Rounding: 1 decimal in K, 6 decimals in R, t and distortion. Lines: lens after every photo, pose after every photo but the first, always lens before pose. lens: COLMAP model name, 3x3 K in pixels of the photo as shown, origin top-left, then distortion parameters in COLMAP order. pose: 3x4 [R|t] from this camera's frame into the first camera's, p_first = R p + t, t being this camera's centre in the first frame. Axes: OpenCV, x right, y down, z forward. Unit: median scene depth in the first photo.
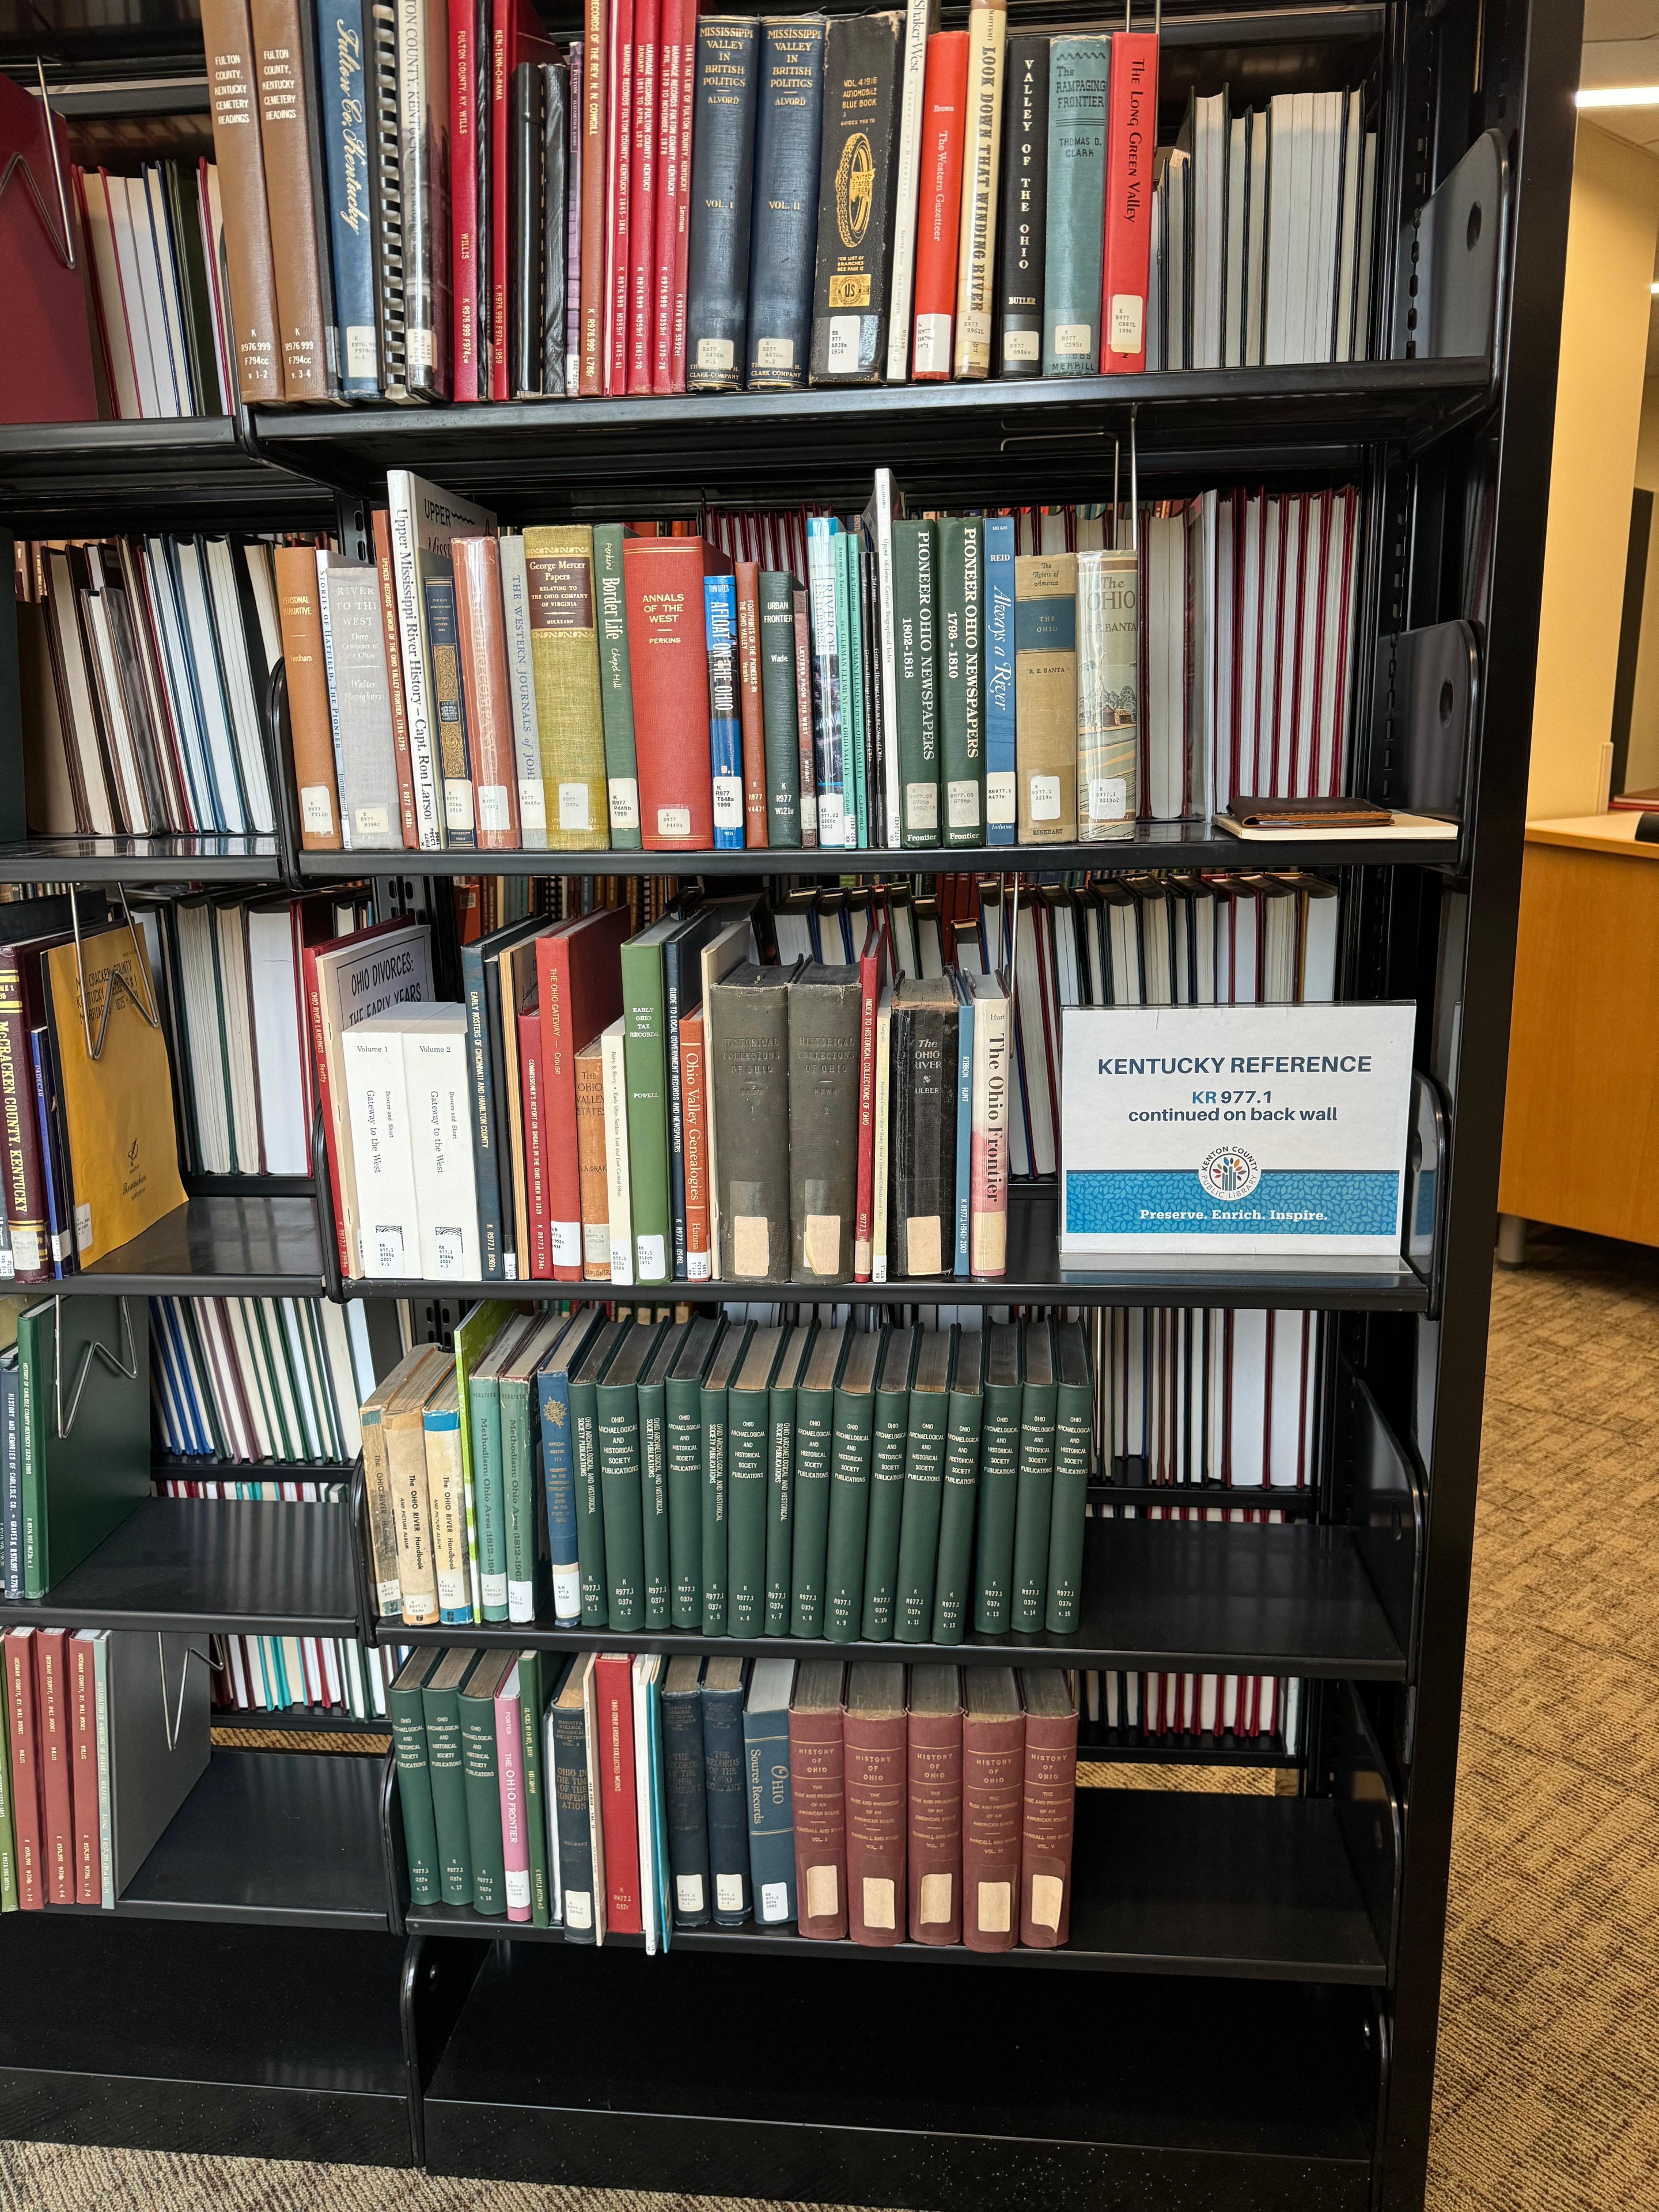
lens RADIAL K [[1592.8, 0, 830.0], [0, 1592.8, 1125.1], [0, 0, 1]] dist [0.082560, -0.094433]
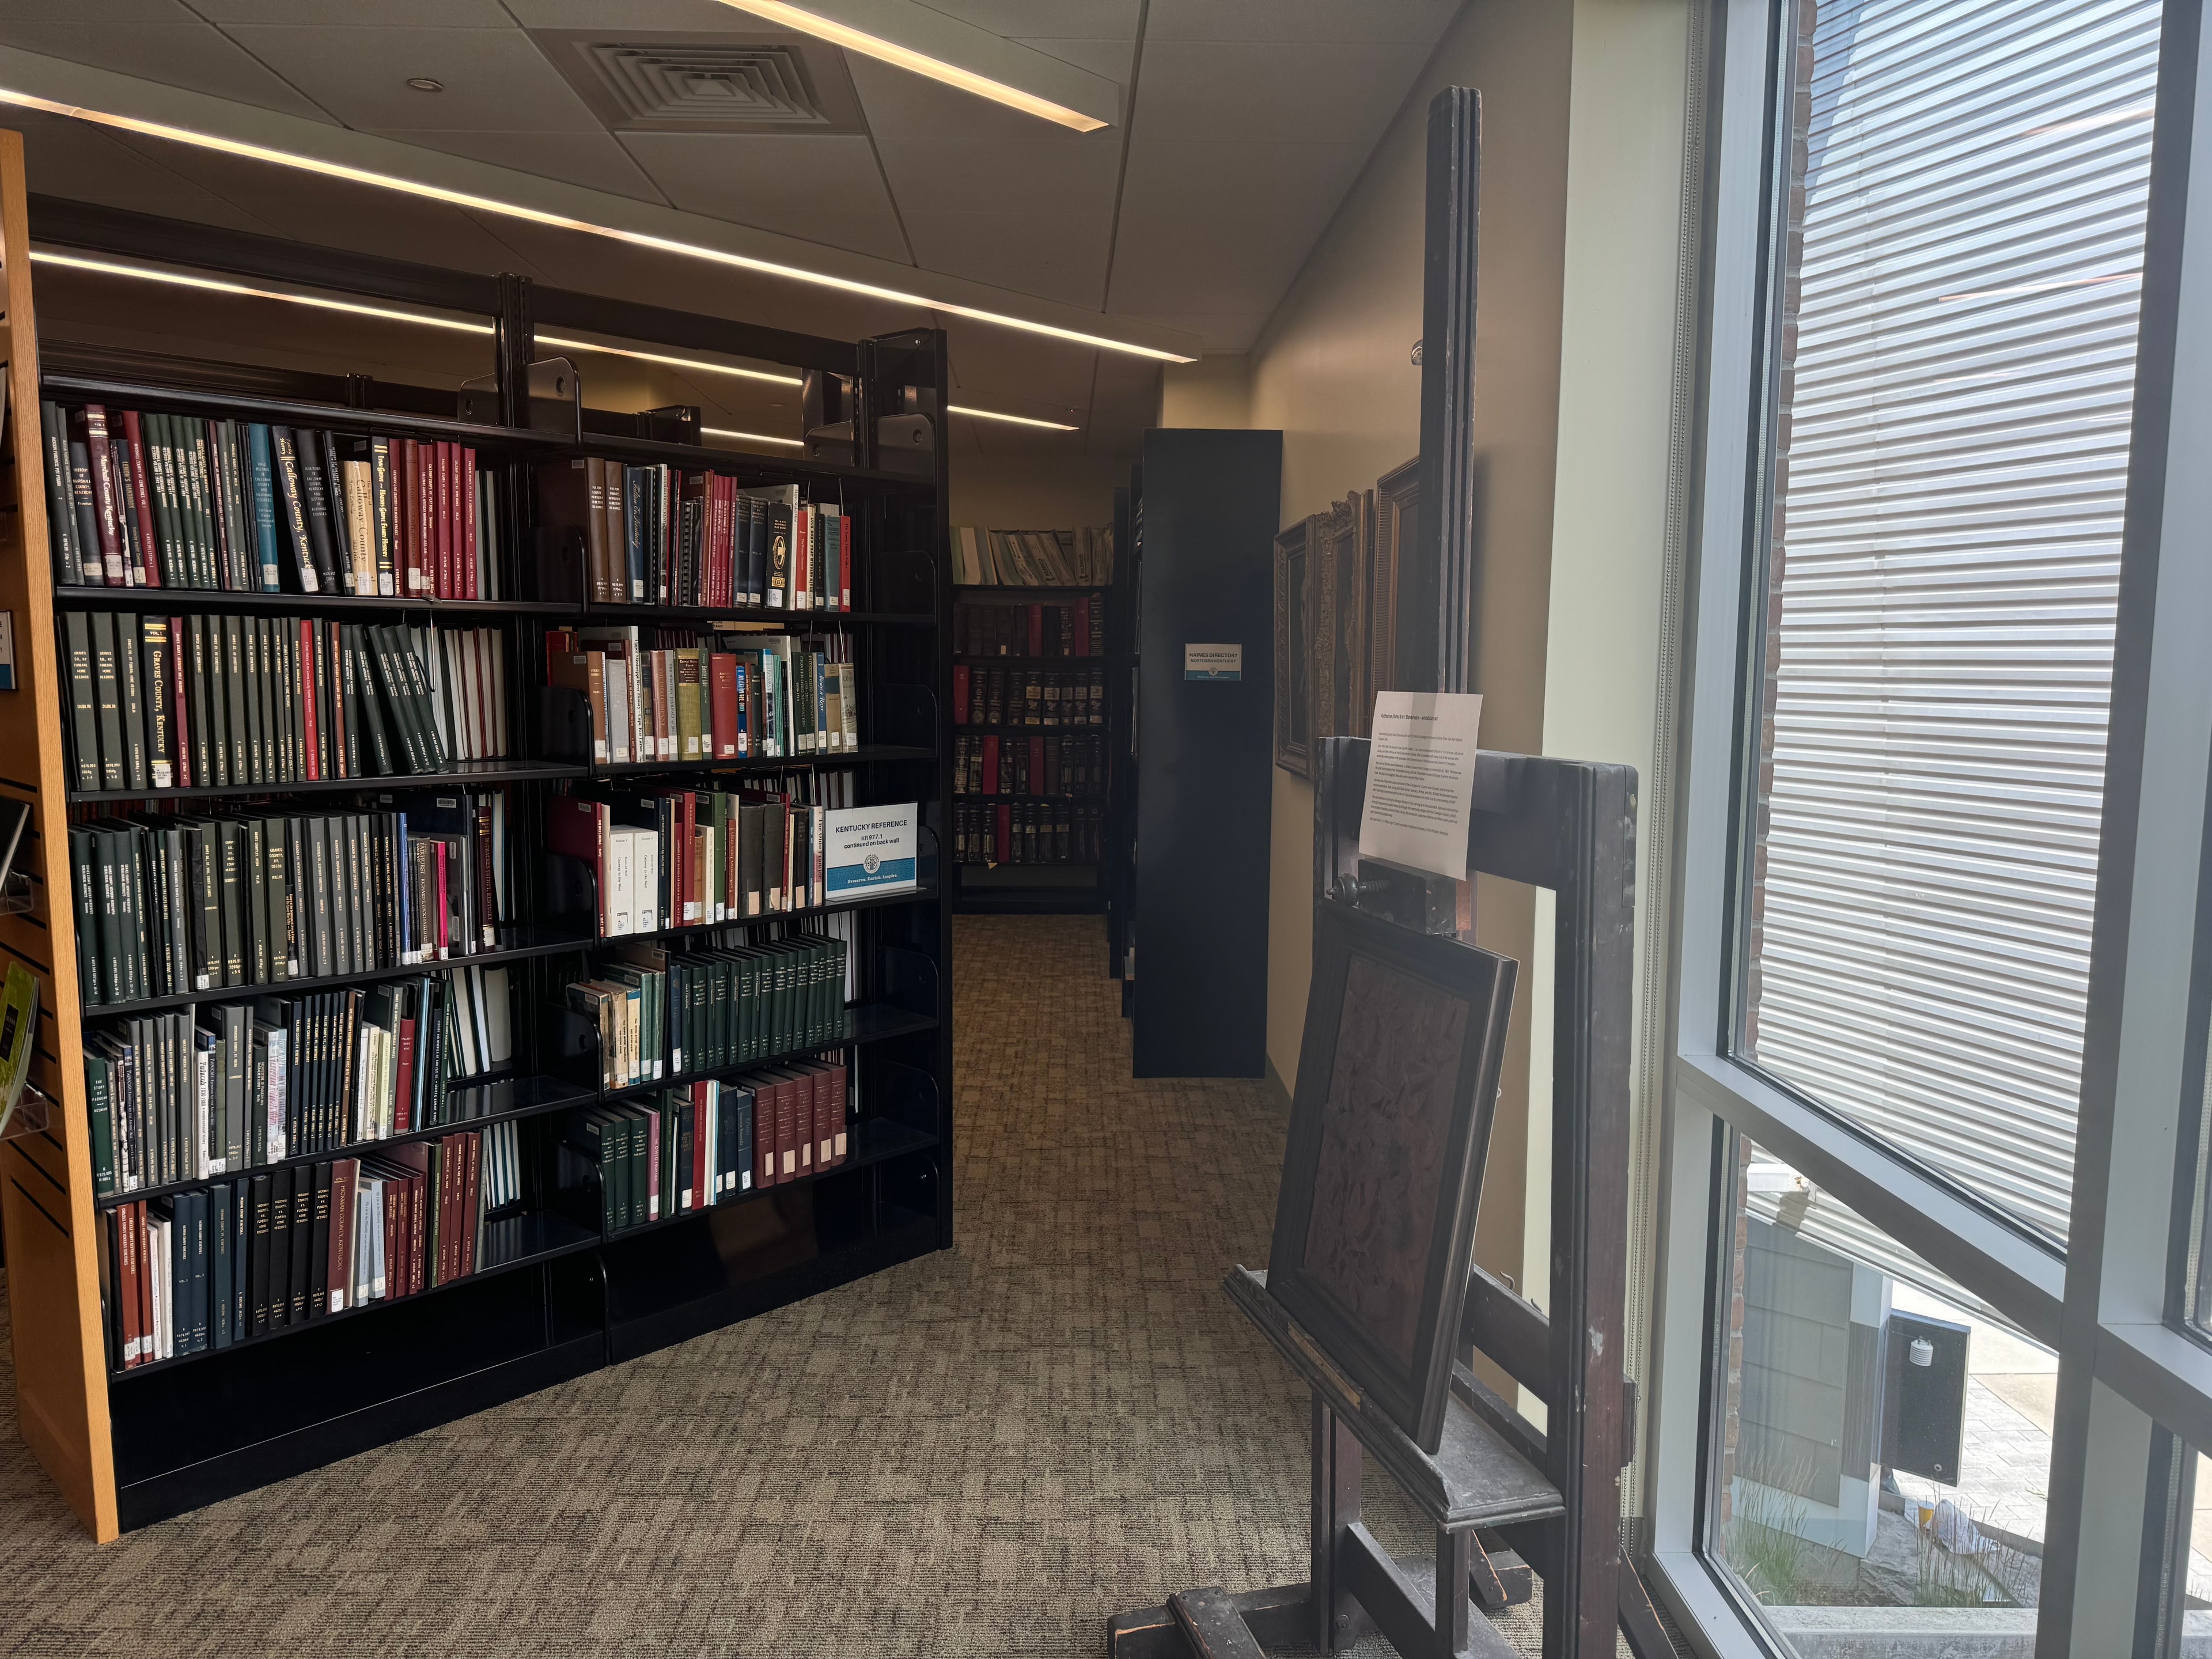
lens RADIAL K [[1592.8, 0, 1106.7], [0, 1592.8, 826.4], [0, 0, 1]] dist [0.082560, -0.094433]
pose [[0.615730, -0.061909, 0.785522, -1.788244], [0.159145, 0.986135, -0.047026, 0.169883], [-0.771719, 0.153967, 0.617045, -1.150165]]
